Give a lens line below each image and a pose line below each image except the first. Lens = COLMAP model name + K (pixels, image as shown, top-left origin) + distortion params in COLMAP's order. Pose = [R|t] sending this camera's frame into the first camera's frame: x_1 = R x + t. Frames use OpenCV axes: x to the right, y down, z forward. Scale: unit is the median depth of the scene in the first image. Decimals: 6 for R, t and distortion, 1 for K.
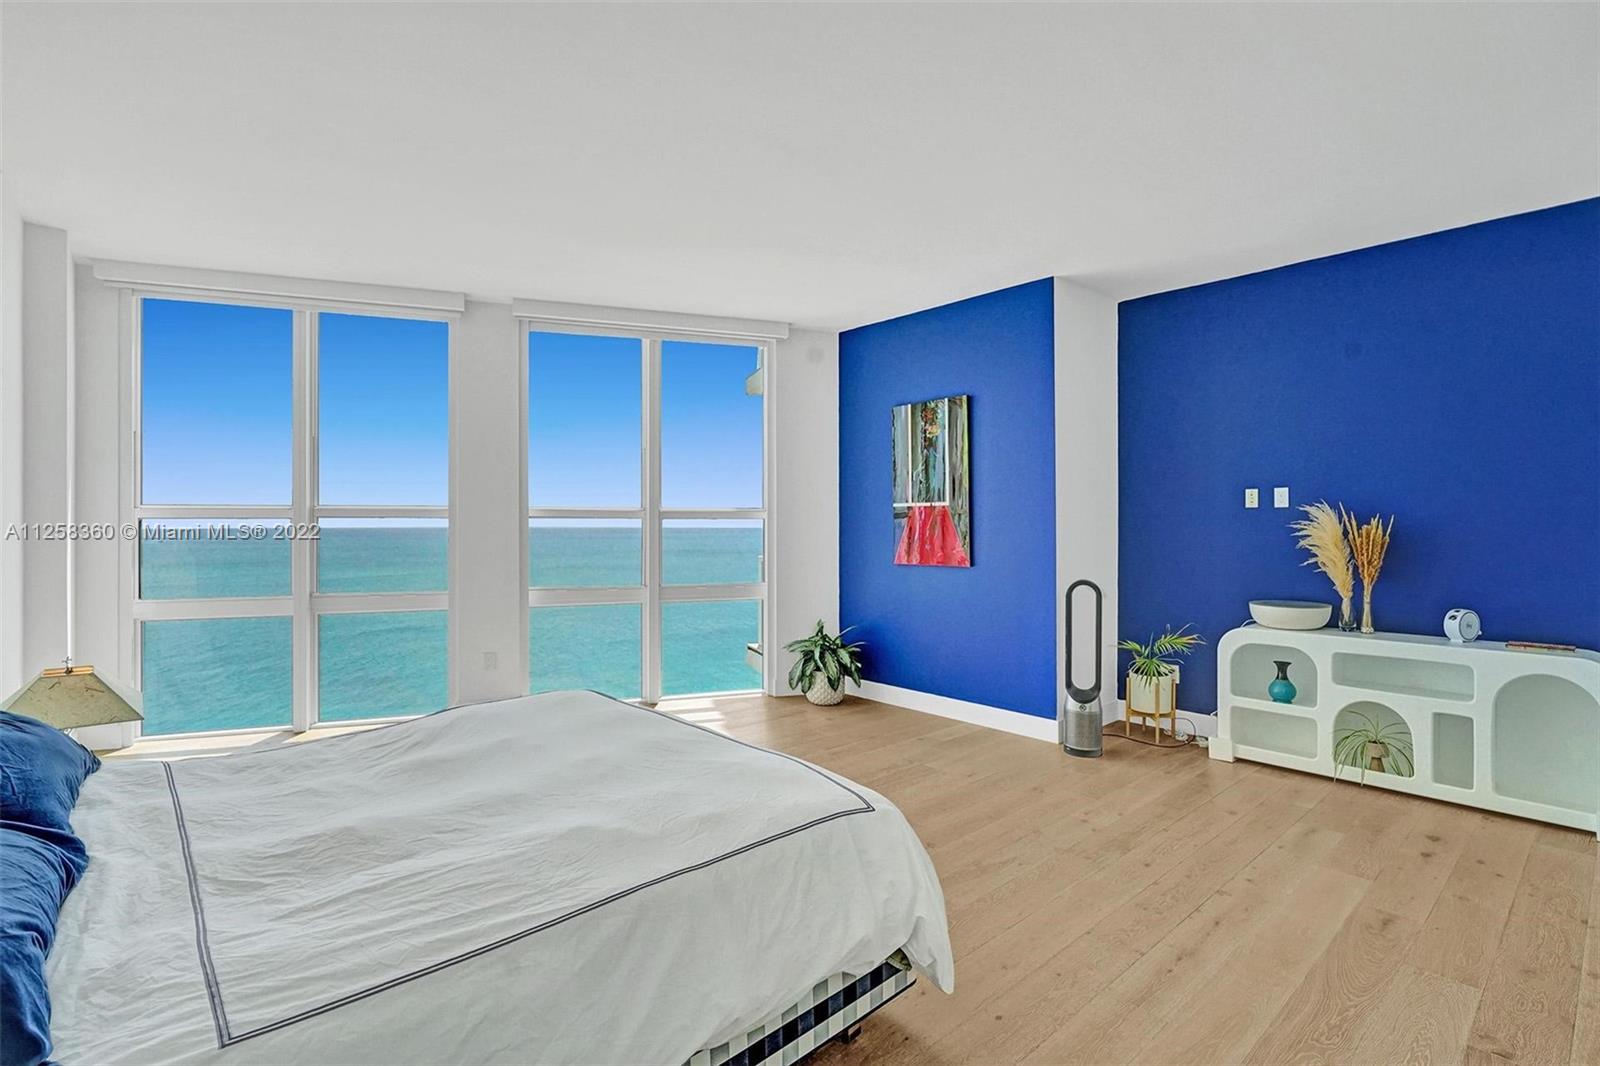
lens RADIAL K [[747.4, 0, 800.9], [0, 747.4, 524.2], [0, 0, 1]] dist [-0.002504, 0.000147]
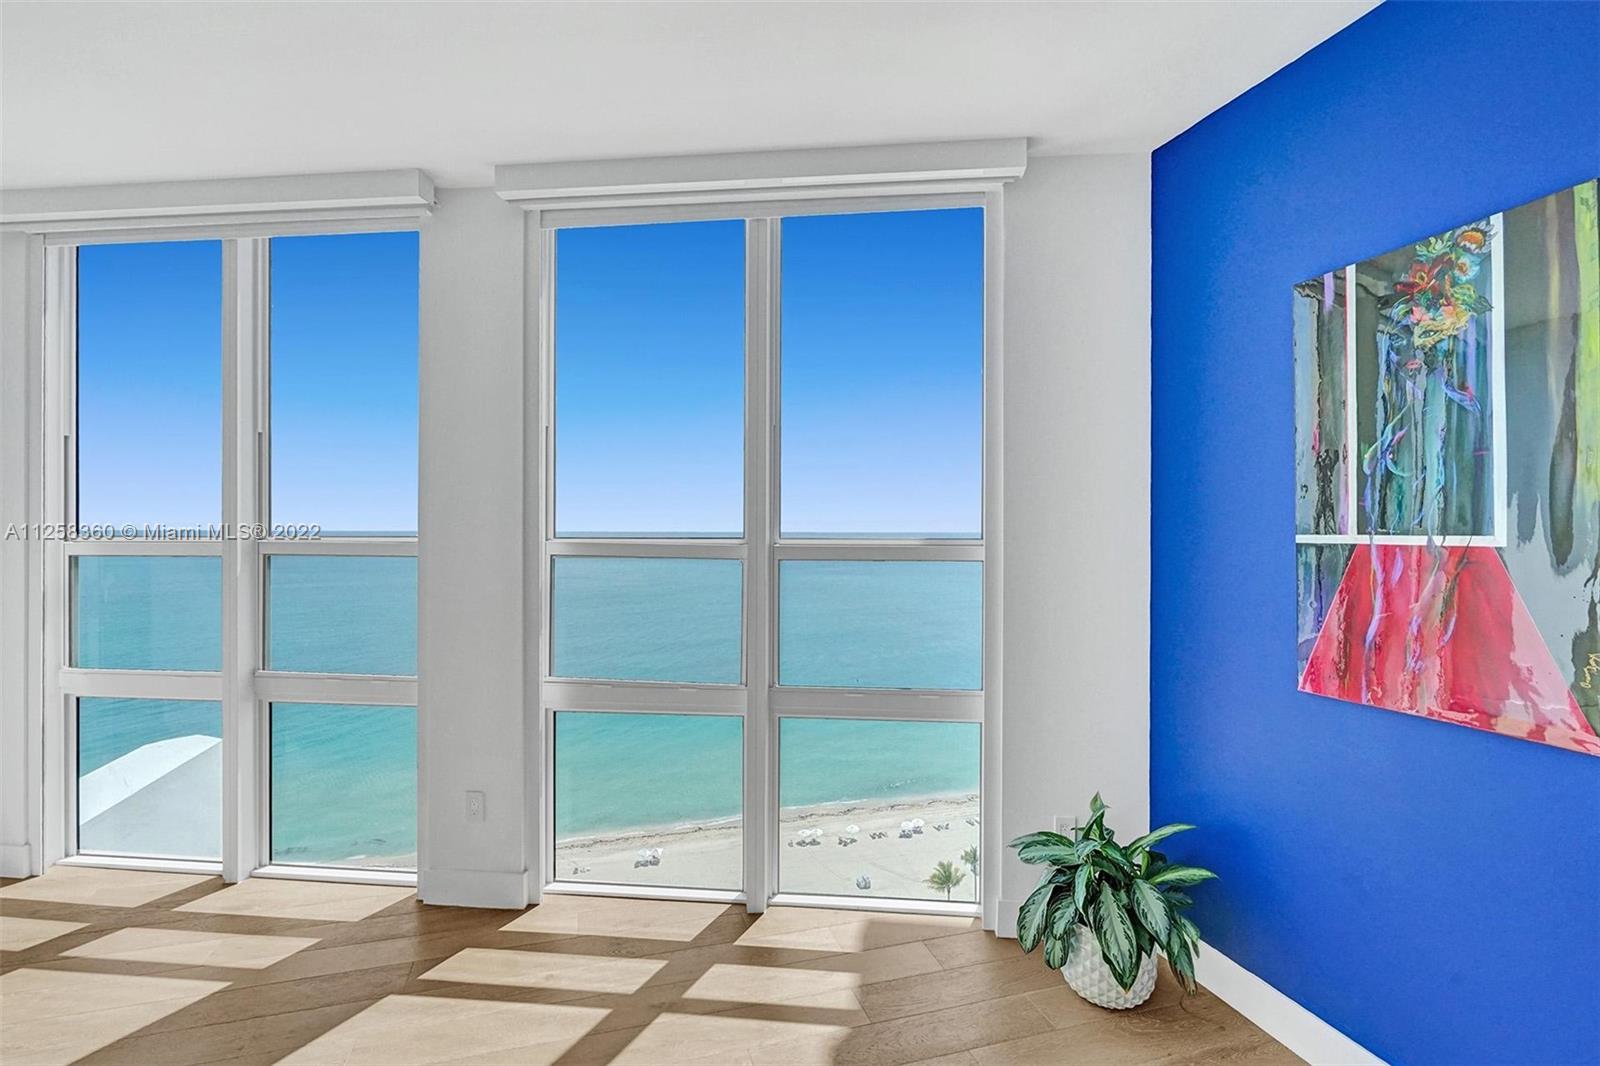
lens RADIAL K [[733.8, 0, 829.8], [0, 733.8, 534.4], [0, 0, 1]] dist [0.001358, 0.000424]
pose [[0.918685, 0.006537, -0.394936, 0.055451], [-0.002546, 0.999940, 0.010630, -0.032602], [0.394982, -0.008760, 0.918647, 0.582850]]
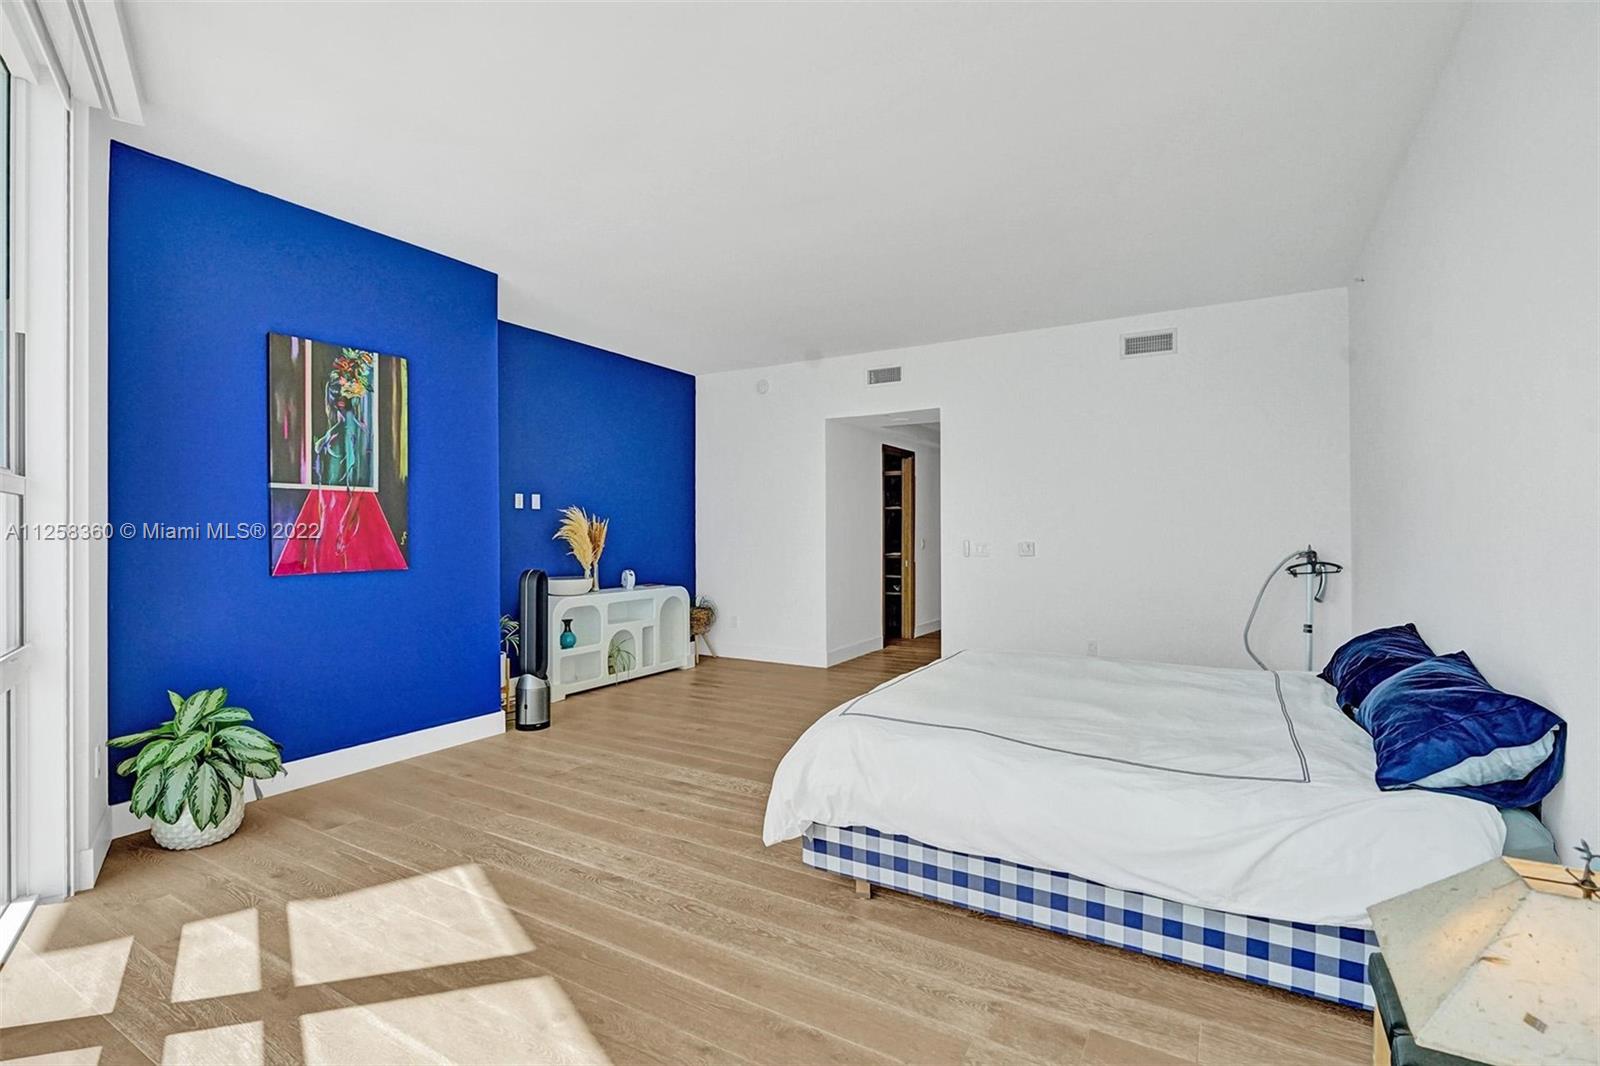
lens RADIAL K [[747.4, 0, 800.9], [0, 747.4, 524.2], [0, 0, 1]] dist [-0.002504, 0.000147]
pose [[-0.305061, 0.008778, 0.952292, -0.656604], [-0.002129, 0.999949, -0.009899, 0.014373], [-0.952331, -0.005047, -0.305026, 0.799329]]
